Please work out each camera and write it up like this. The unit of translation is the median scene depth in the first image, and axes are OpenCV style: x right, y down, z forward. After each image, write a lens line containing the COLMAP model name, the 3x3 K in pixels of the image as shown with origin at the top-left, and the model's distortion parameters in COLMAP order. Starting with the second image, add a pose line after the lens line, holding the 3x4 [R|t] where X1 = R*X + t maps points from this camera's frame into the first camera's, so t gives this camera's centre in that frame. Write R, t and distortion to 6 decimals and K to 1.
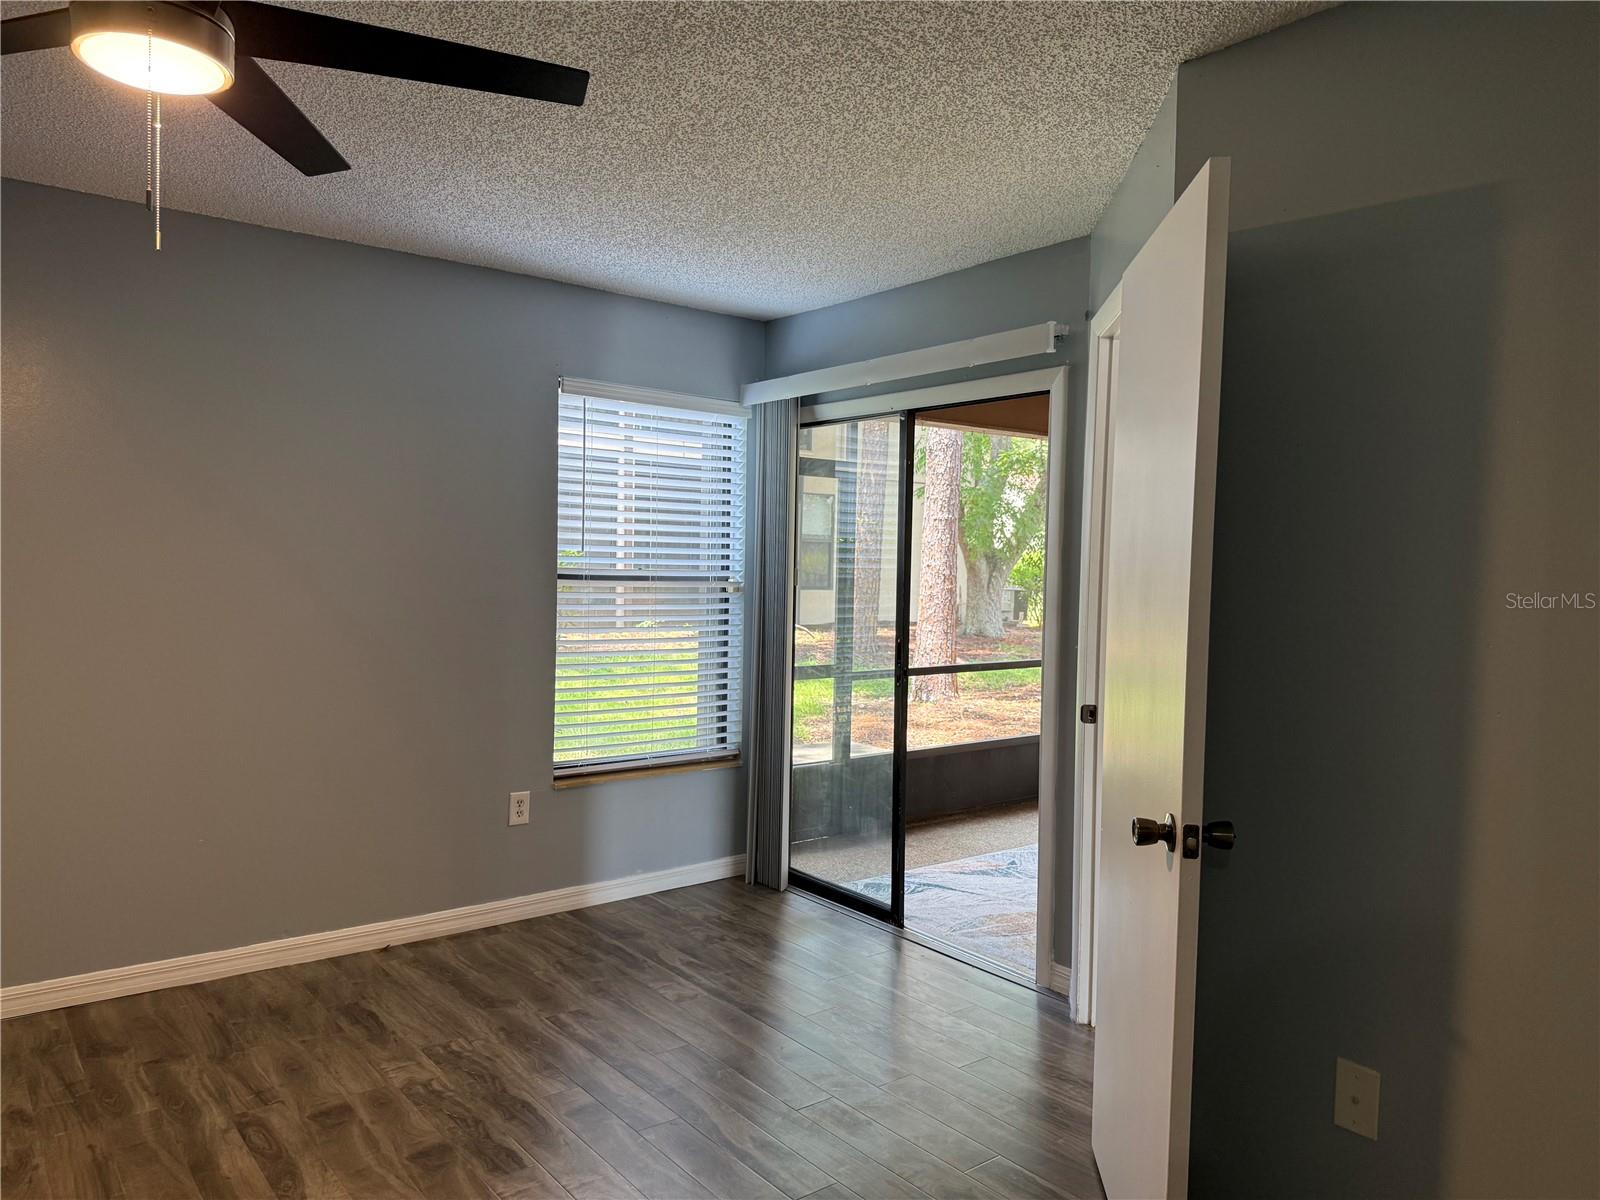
lens RADIAL K [[1129.9, 0, 795.3], [0, 1129.9, 602.2], [0, 0, 1]] dist [0.064937, -0.077444]
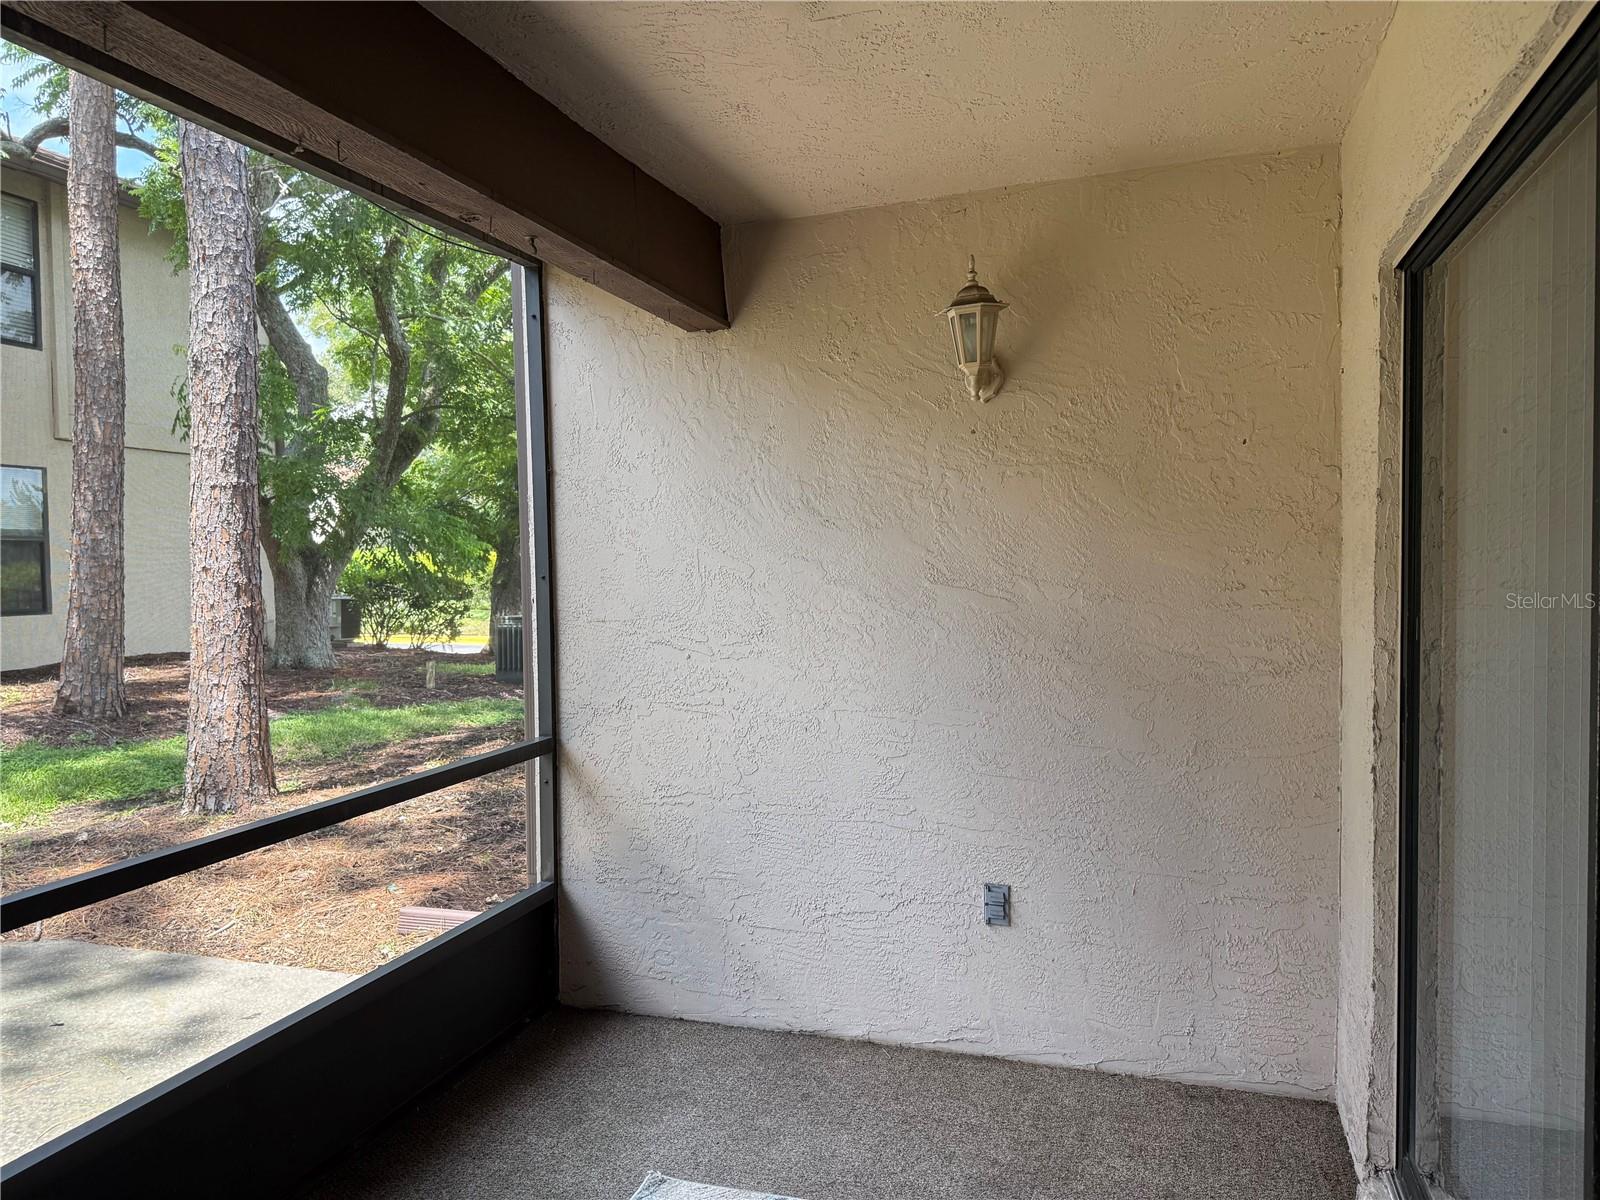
lens RADIAL K [[1129.9, 0, 790.2], [0, 1129.9, 604.9], [0, 0, 1]] dist [0.064937, -0.077444]
pose [[0.835274, -0.054372, 0.547139, 0.032981], [0.053319, 0.998419, 0.017820, -0.006170], [-0.547242, 0.014289, 0.836852, 0.246847]]
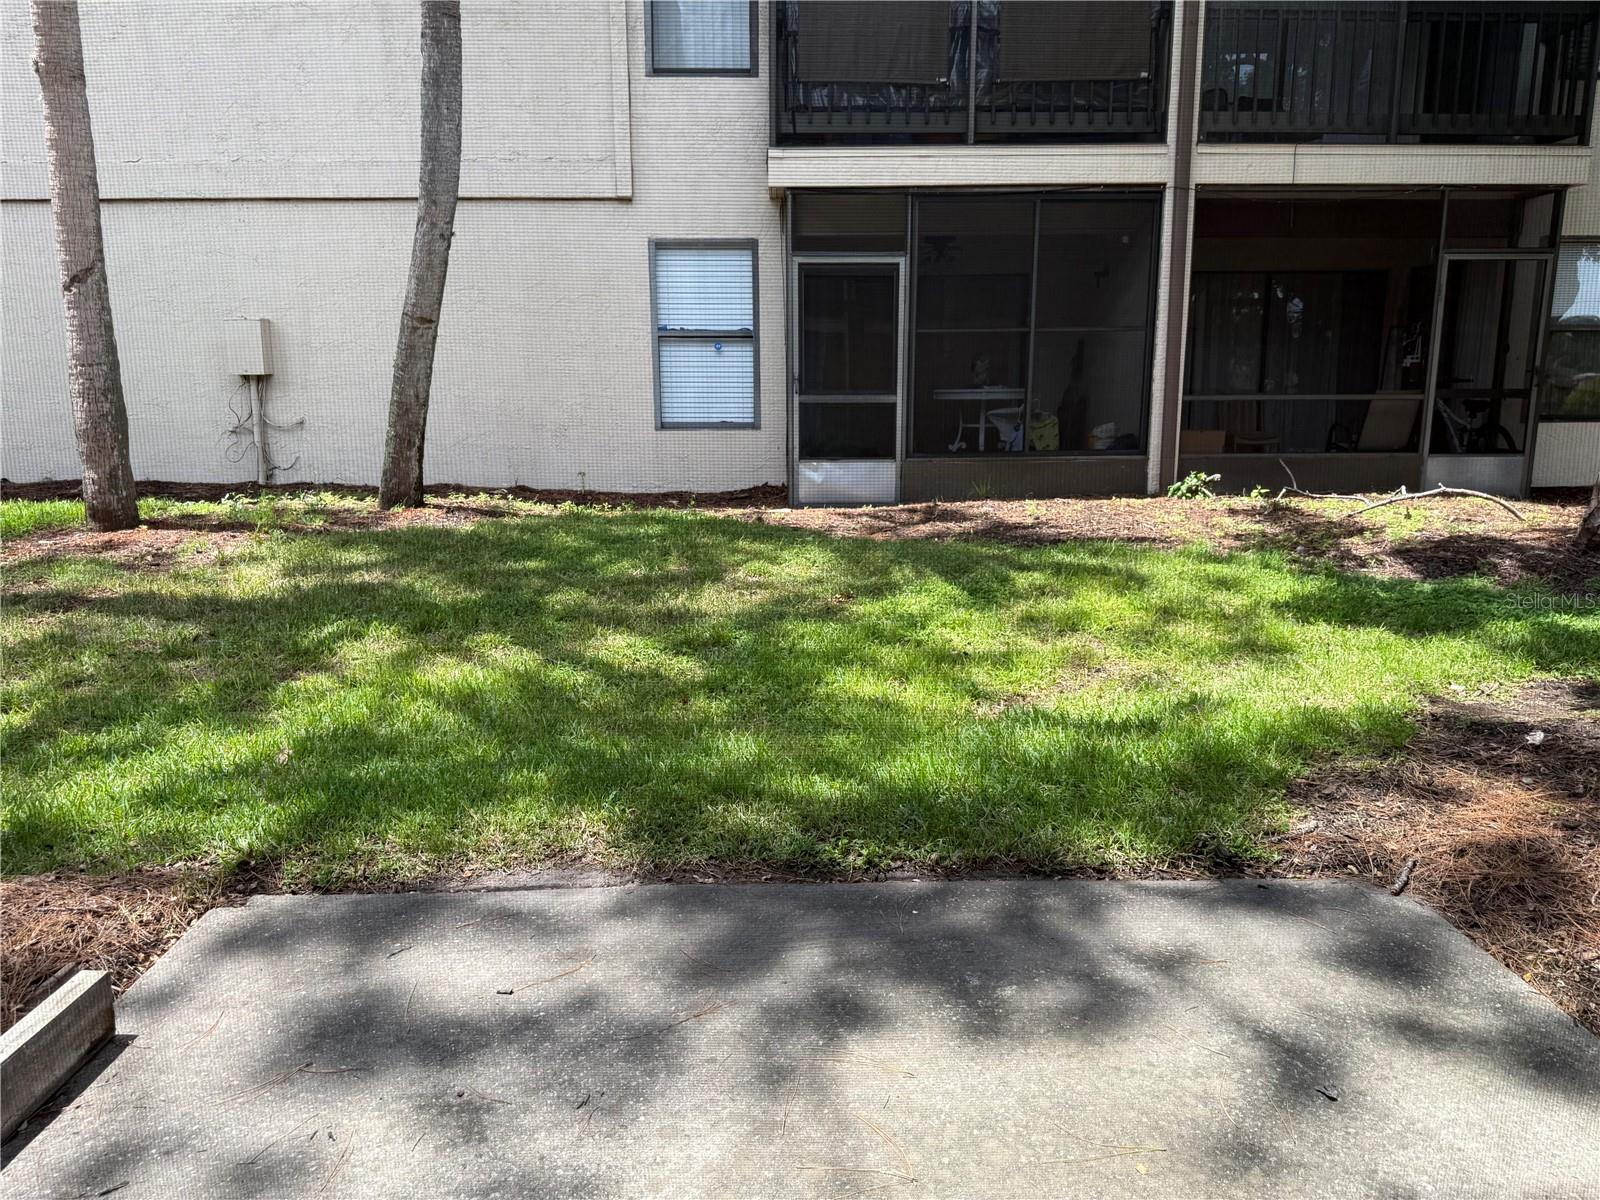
lens RADIAL K [[1129.9, 0, 799.7], [0, 1129.9, 601.5], [0, 0, 1]] dist [0.064937, -0.077444]
pose [[0.805962, 0.075430, -0.587141, 0.056007], [0.003102, 0.991297, 0.131610, -0.000272], [0.591959, -0.107894, 0.798714, 0.390832]]
